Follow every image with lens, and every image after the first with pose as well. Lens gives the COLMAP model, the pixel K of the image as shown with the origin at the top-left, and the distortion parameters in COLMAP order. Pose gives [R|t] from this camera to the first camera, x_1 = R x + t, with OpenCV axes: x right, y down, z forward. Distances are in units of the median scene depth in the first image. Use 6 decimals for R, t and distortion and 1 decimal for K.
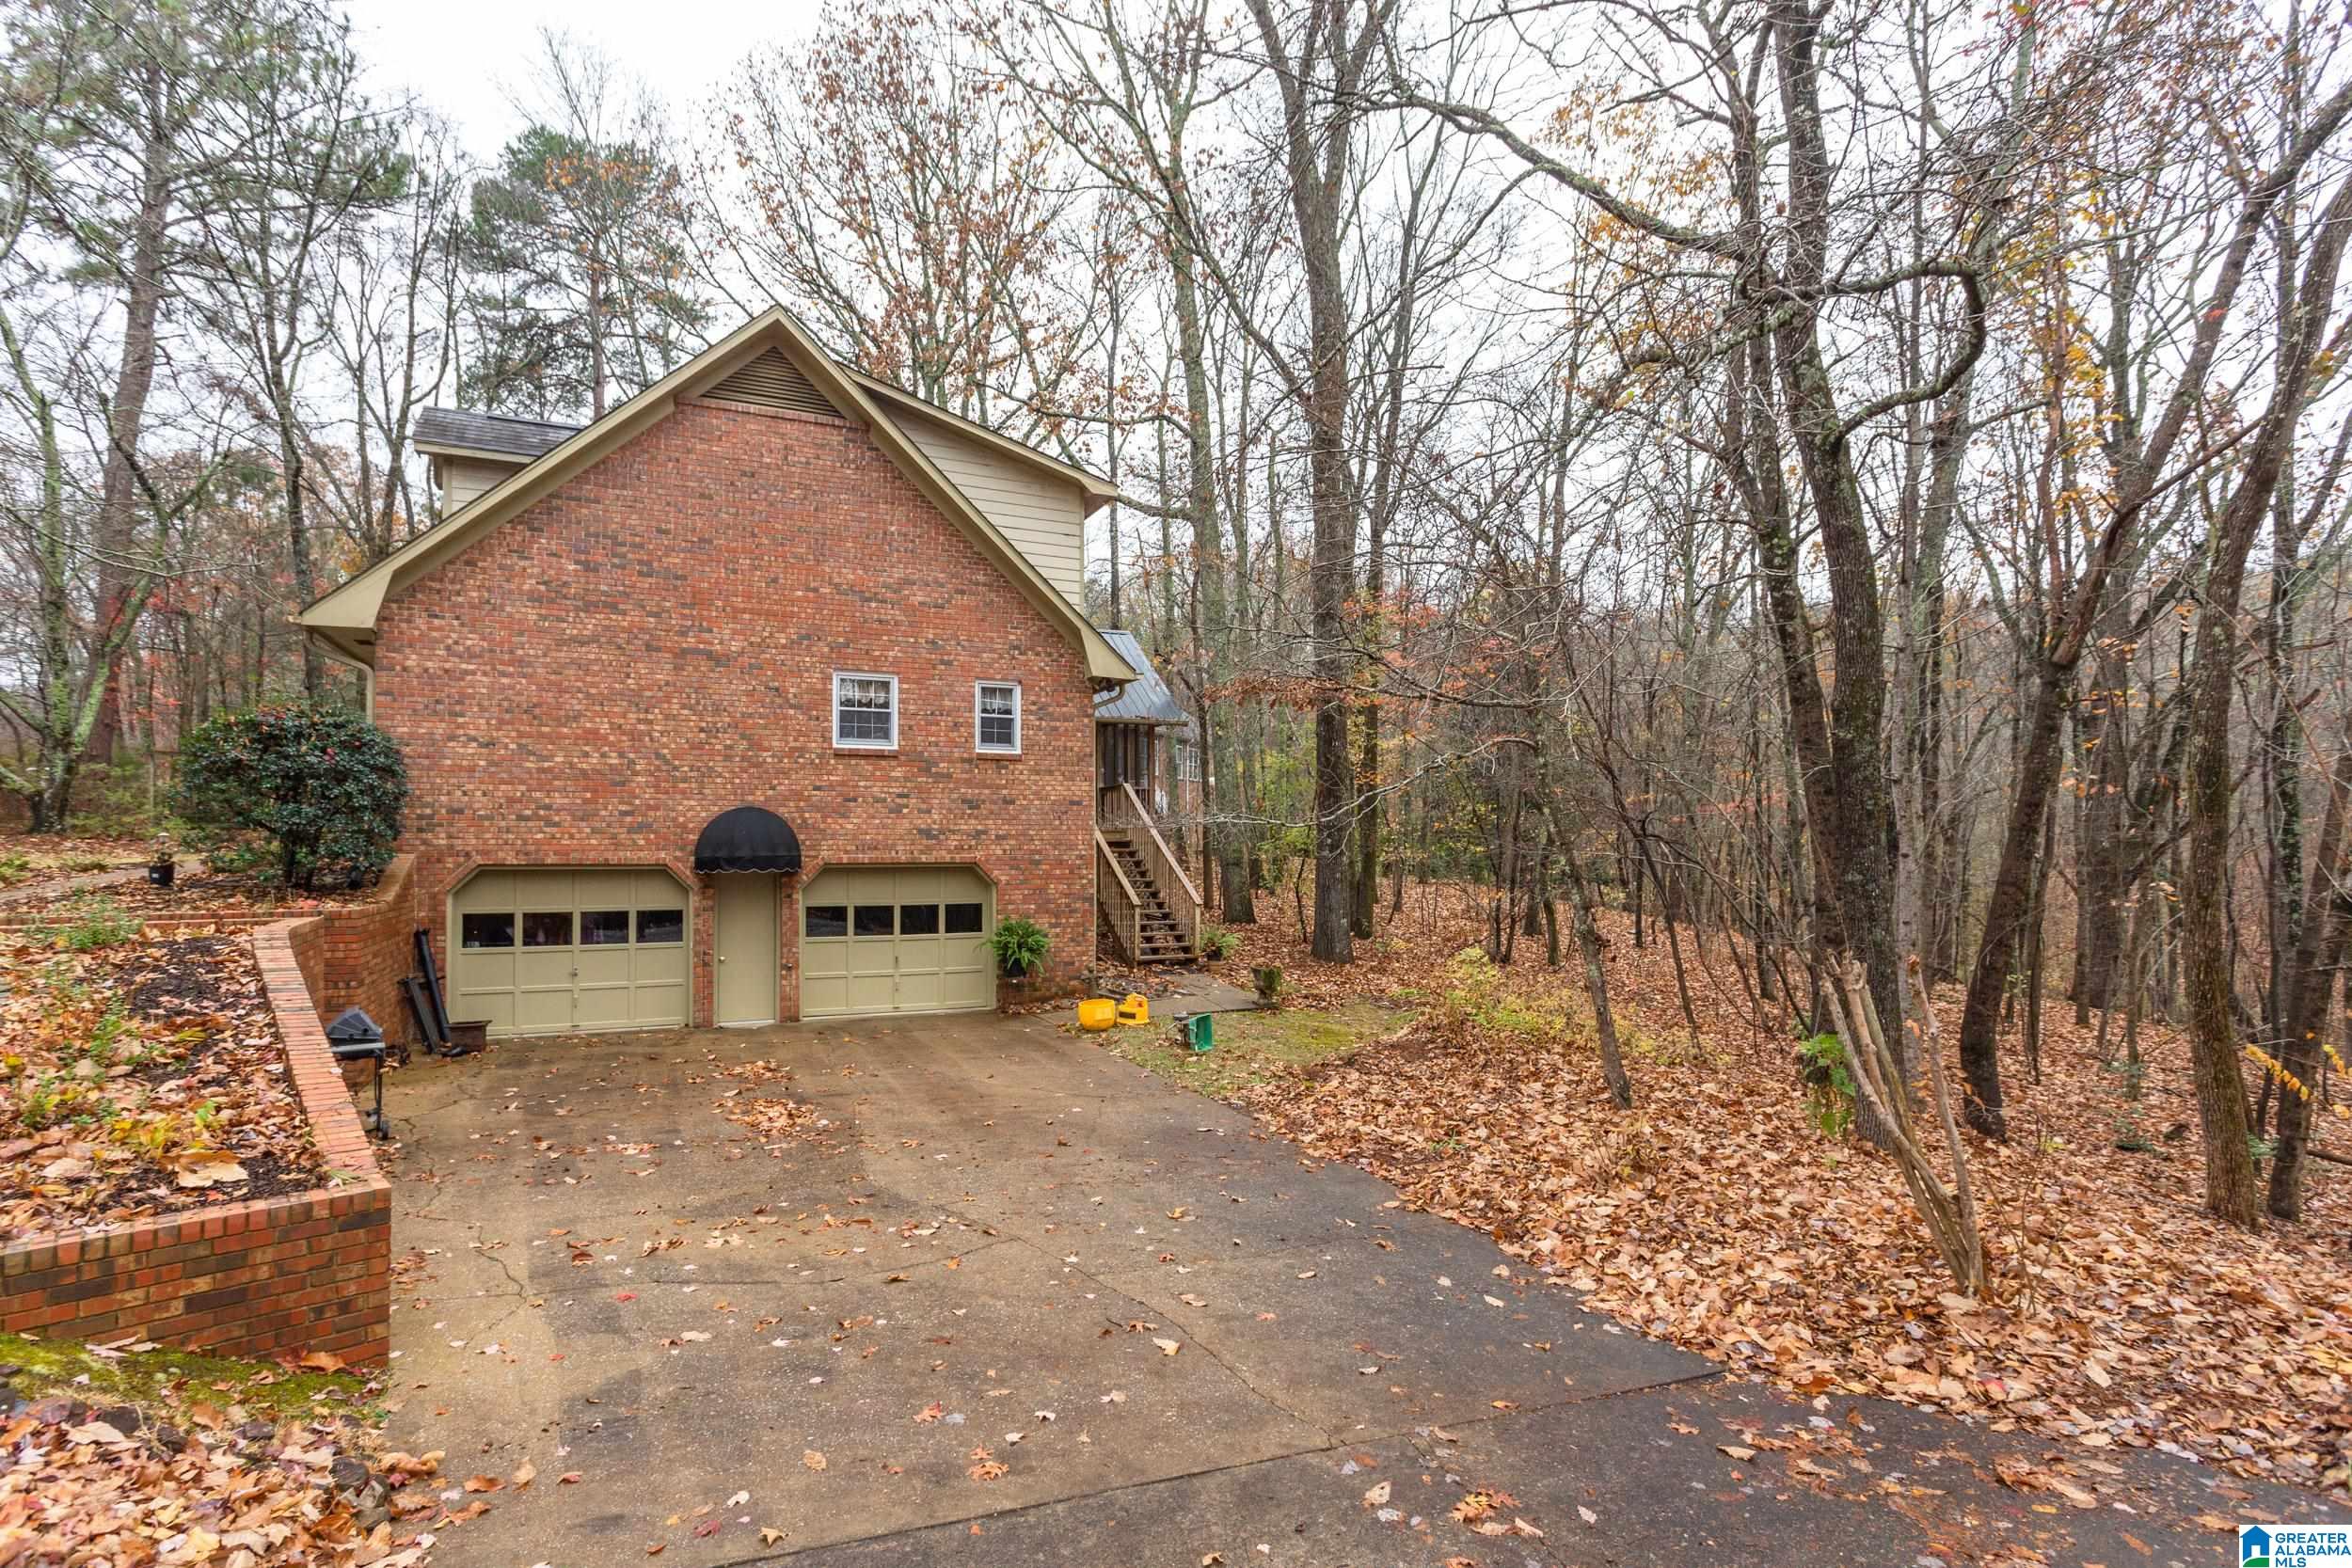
lens RADIAL K [[1178.6, 0, 1174.3], [0, 1178.6, 837.5], [0, 0, 1]] dist [-0.054075, 0.037267]
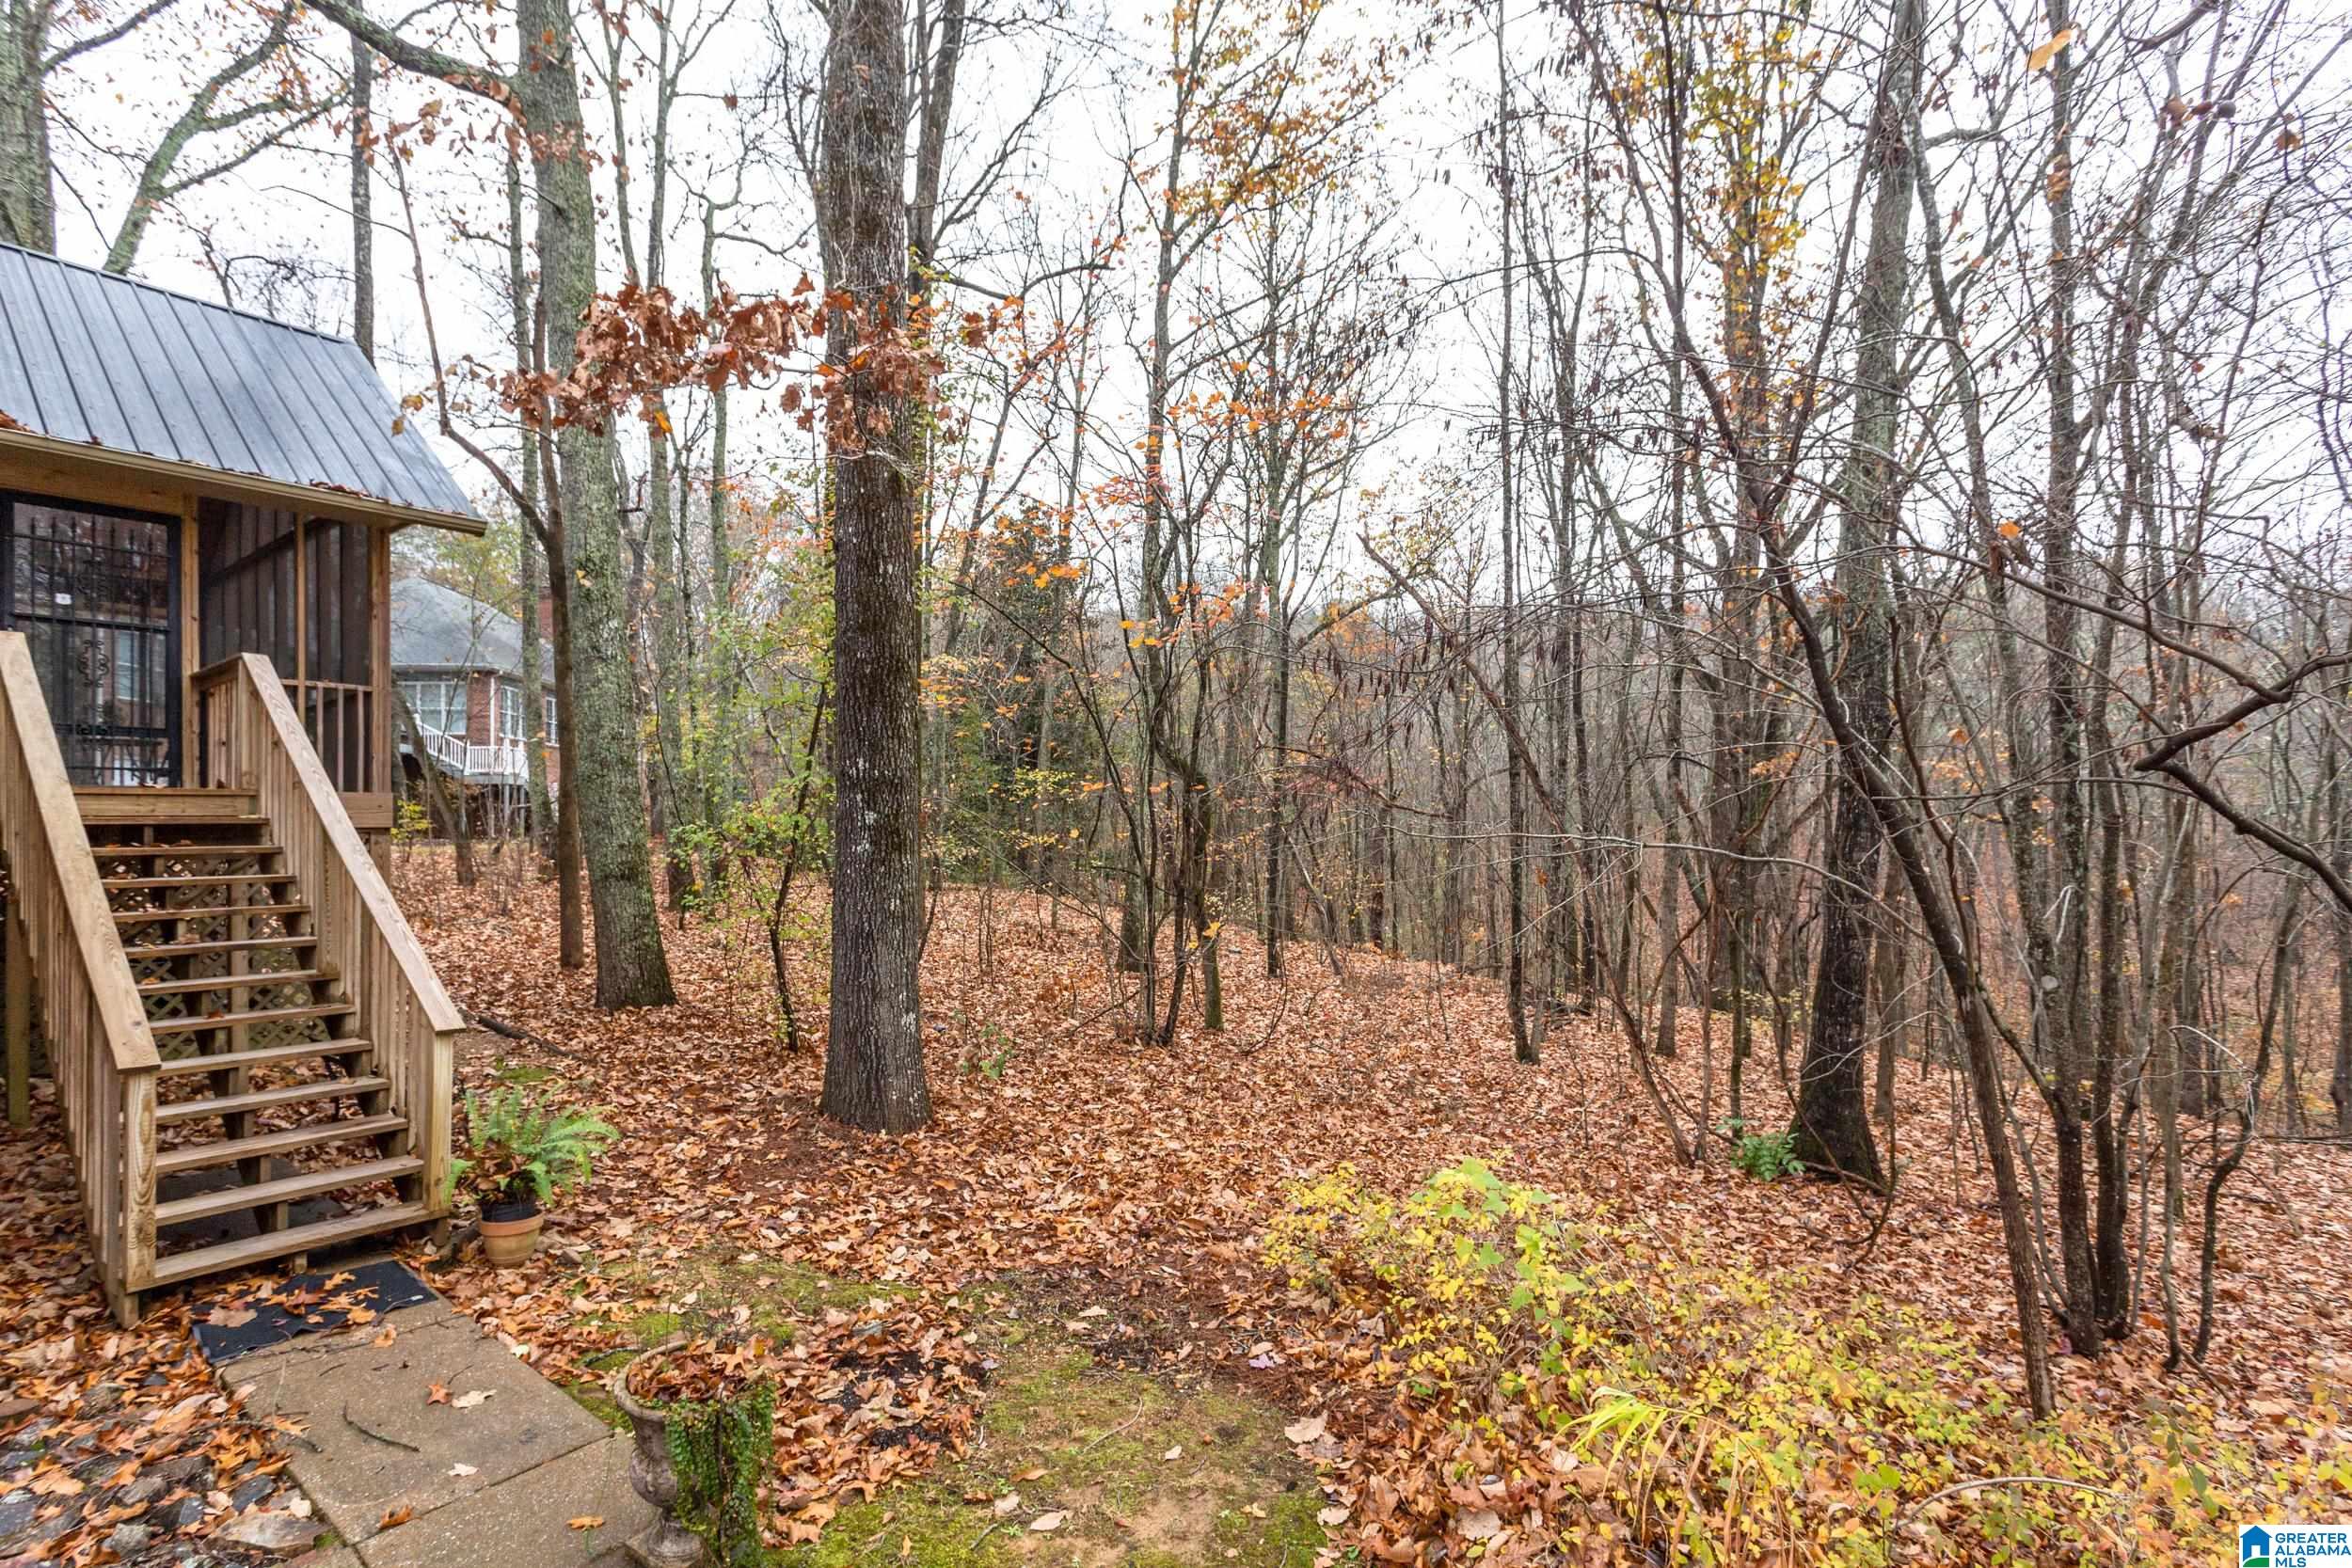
lens RADIAL K [[1178.6, 0, 1174.3], [0, 1178.6, 837.5], [0, 0, 1]] dist [-0.054075, 0.037267]
pose [[0.895217, -0.007342, 0.445571, 0.041107], [0.004944, 0.999966, 0.006543, 0.005612], [-0.445604, -0.003654, 0.895223, 0.498721]]
